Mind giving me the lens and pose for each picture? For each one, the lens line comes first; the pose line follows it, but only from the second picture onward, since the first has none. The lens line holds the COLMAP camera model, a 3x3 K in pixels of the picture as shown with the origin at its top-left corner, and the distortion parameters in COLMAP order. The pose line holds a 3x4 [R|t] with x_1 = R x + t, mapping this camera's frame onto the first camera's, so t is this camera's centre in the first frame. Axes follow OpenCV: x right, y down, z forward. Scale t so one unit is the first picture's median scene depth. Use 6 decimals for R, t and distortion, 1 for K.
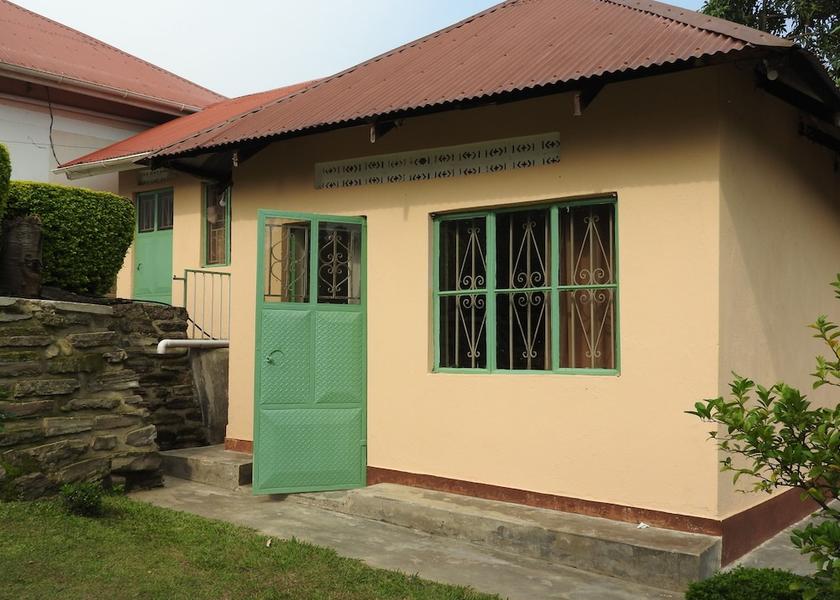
lens RADIAL K [[952.8, 0, 420.0], [0, 952.8, 300.0], [0, 0, 1]] dist [0.007583, 0.061732]
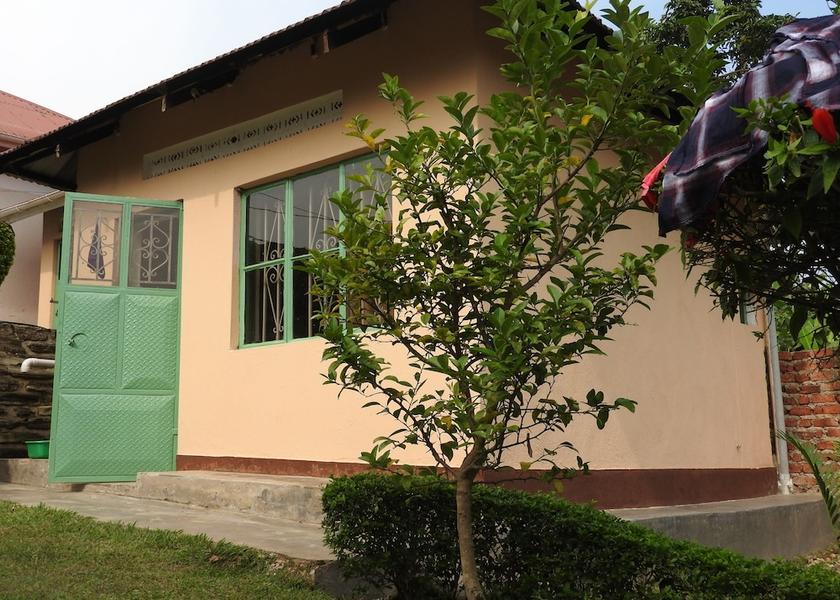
lens RADIAL K [[952.8, 0, 420.0], [0, 952.8, 300.0], [0, 0, 1]] dist [0.007583, 0.061732]
pose [[0.997461, -0.031883, -0.063683, 0.250900], [0.023791, 0.991996, -0.124008, 0.144743], [0.067127, 0.122178, 0.990236, 0.059770]]
